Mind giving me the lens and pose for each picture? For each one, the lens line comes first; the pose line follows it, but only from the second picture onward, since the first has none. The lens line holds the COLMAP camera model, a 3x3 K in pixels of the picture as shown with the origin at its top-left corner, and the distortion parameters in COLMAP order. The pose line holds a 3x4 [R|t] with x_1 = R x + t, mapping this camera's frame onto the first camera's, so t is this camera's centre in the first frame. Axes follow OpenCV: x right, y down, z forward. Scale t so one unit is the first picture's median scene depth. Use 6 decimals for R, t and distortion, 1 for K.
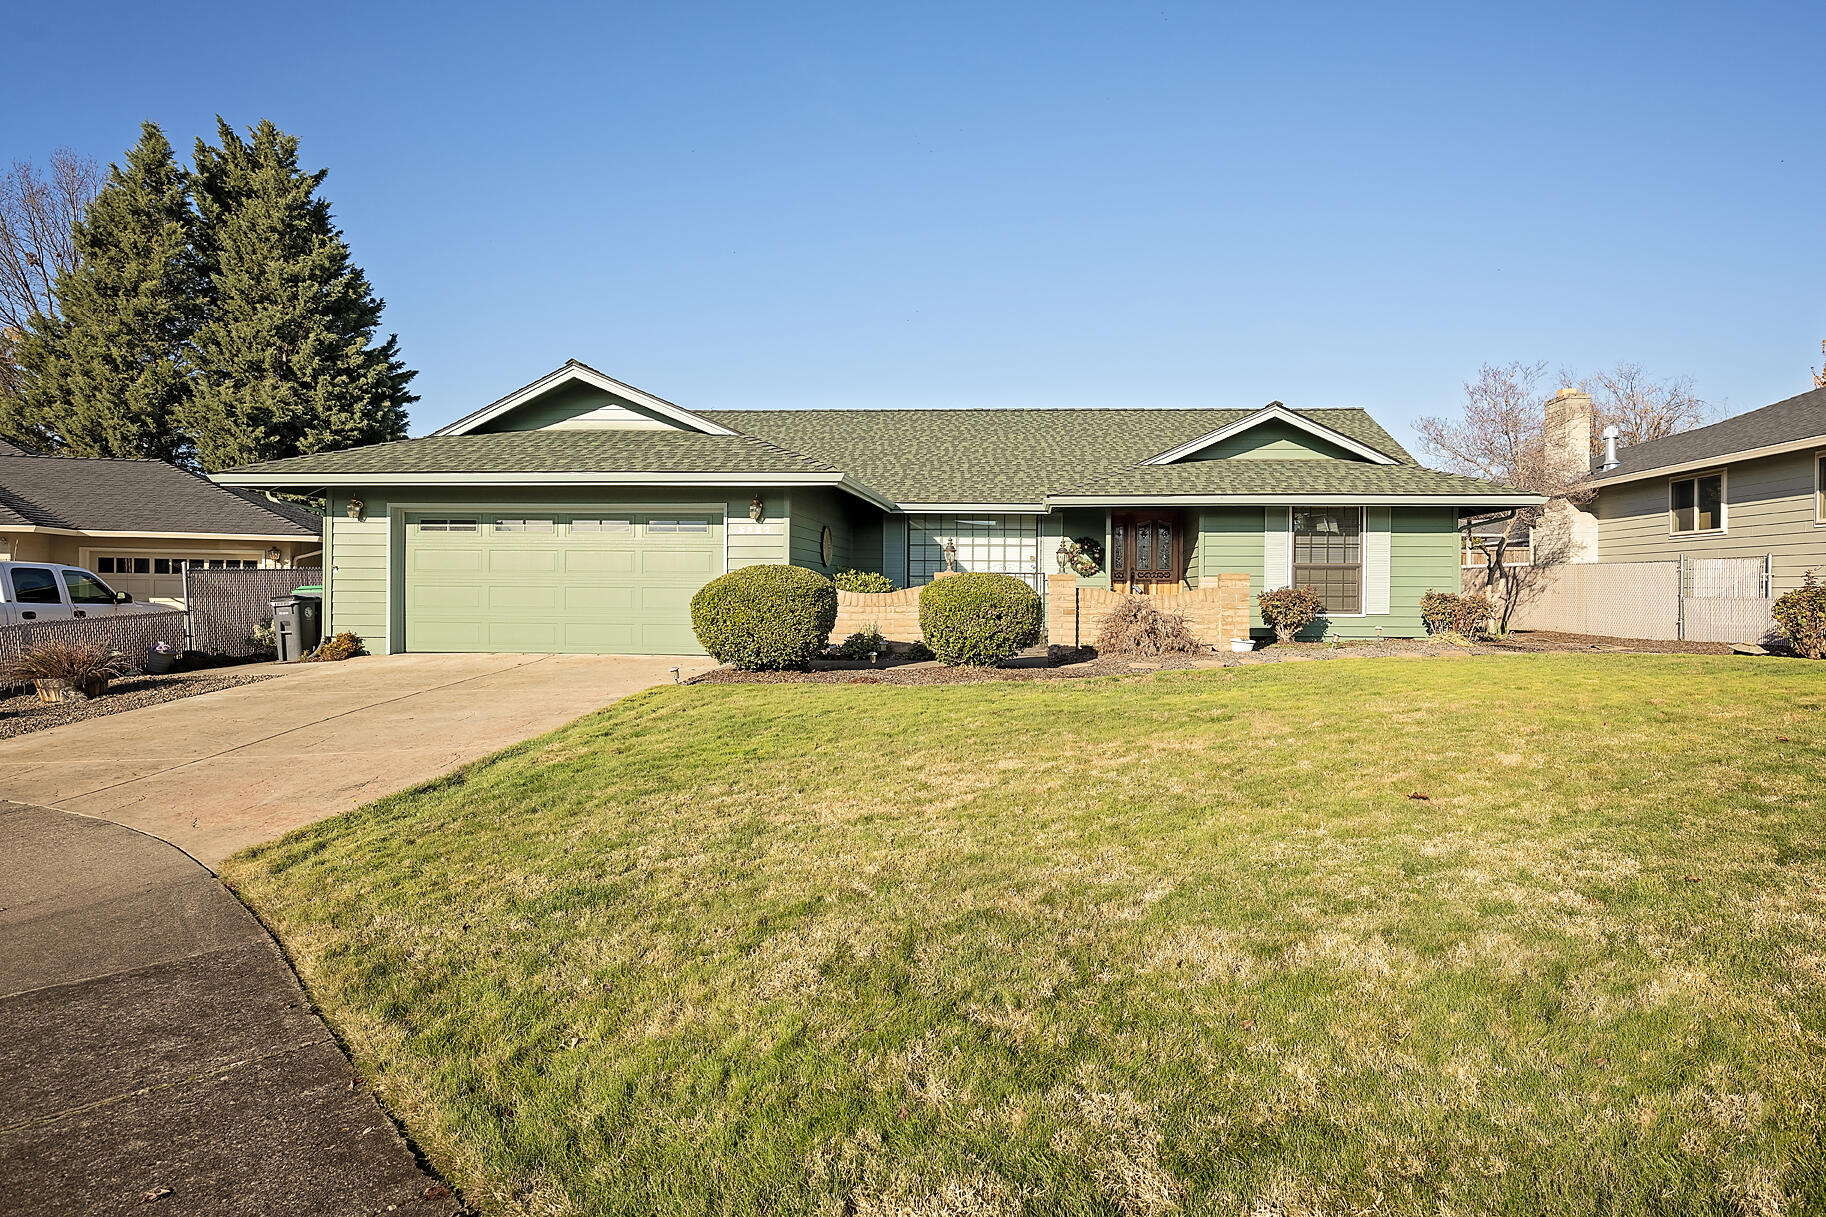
lens RADIAL K [[955.8, 0, 913.0], [0, 955.8, 608.5], [0, 0, 1]] dist [0.000299, -0.001245]
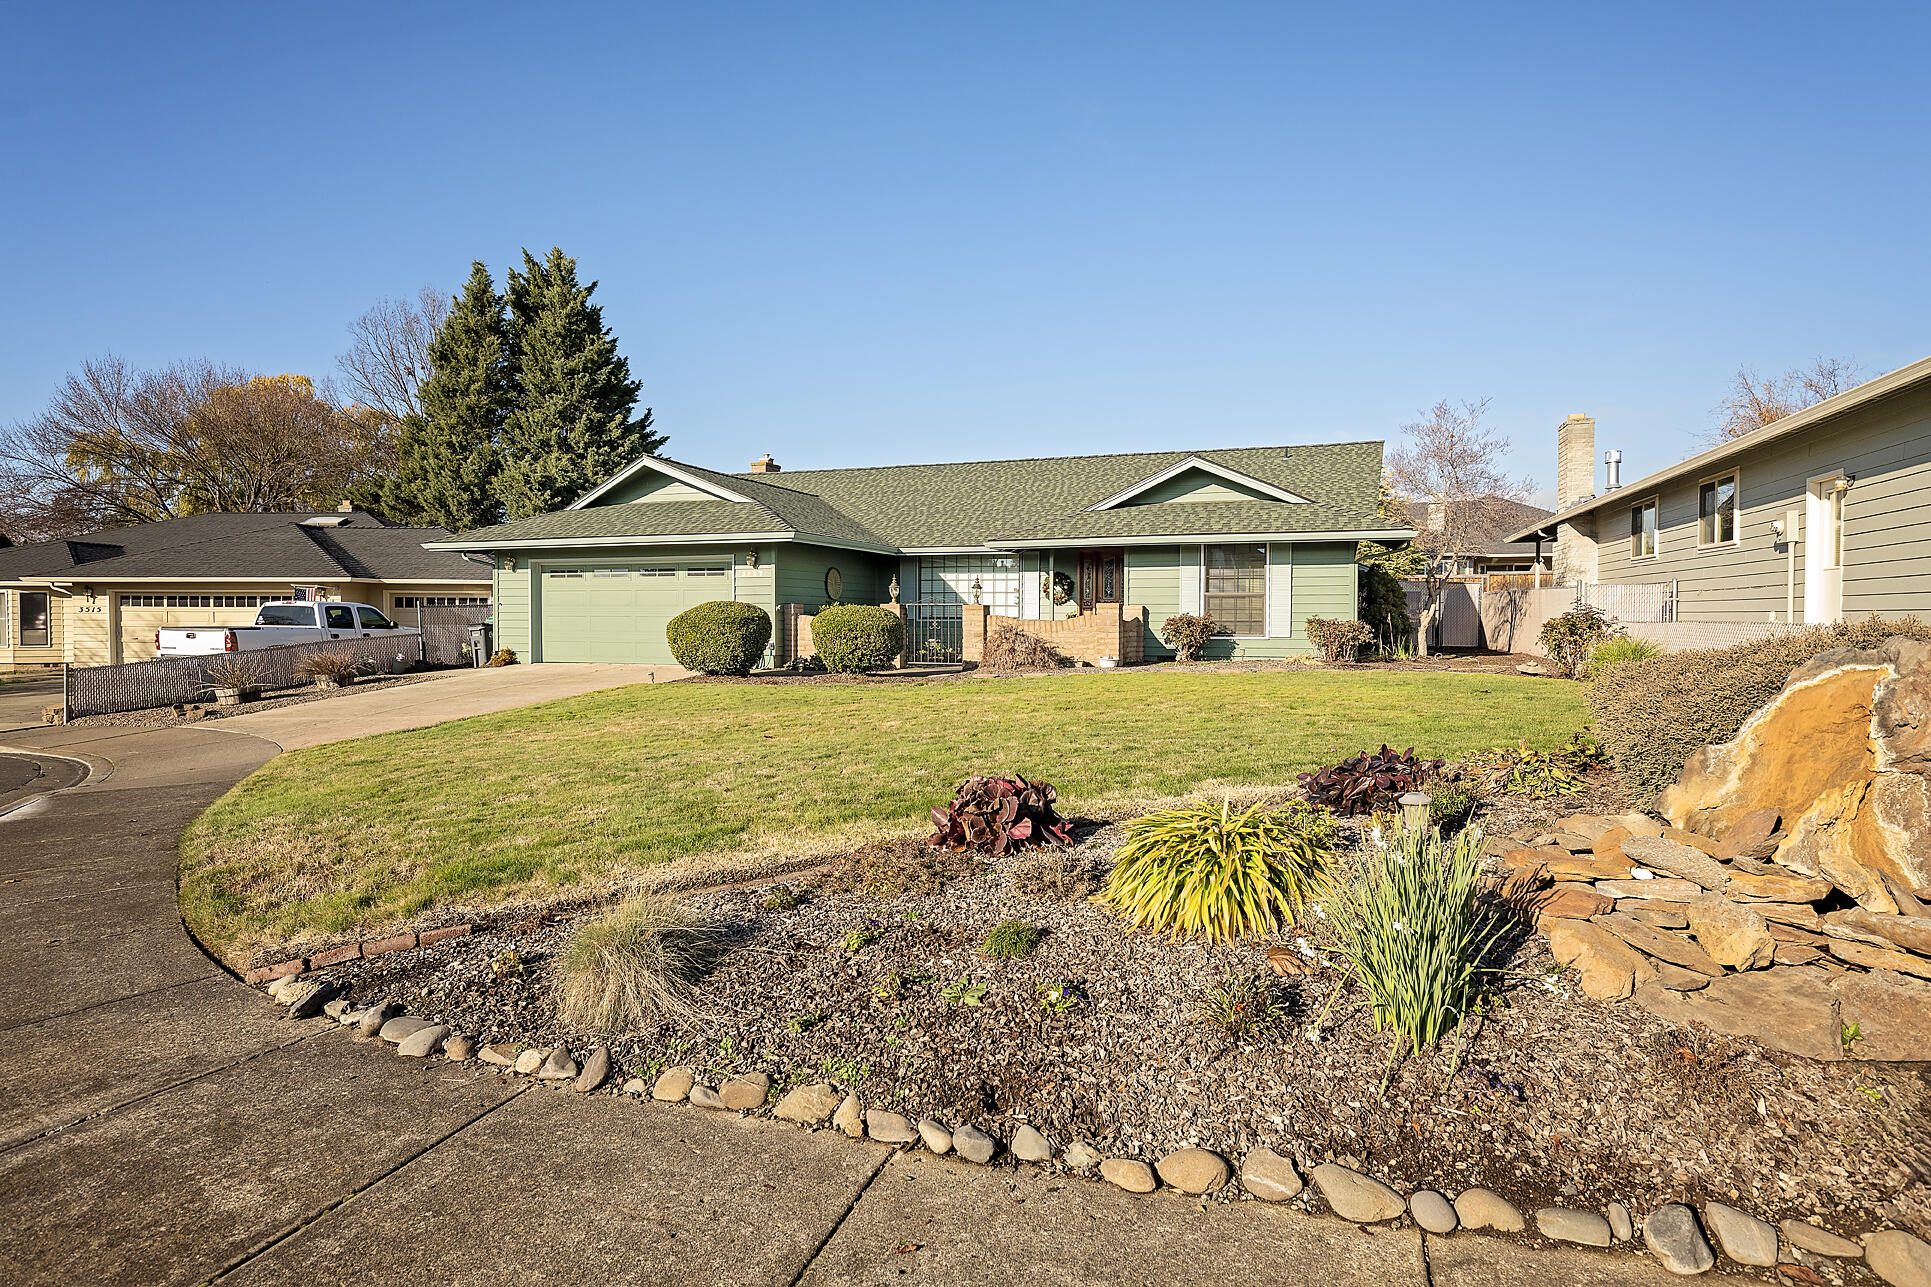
lens RADIAL K [[987.0, 0, 965.5], [0, 987.0, 643.5], [0, 0, 1]] dist [0.000152, -0.000201]
pose [[0.958579, 0.003441, -0.284807, 0.235490], [-0.000317, 0.999939, 0.011015, 0.000377], [0.284828, -0.010468, 0.958521, -0.114482]]
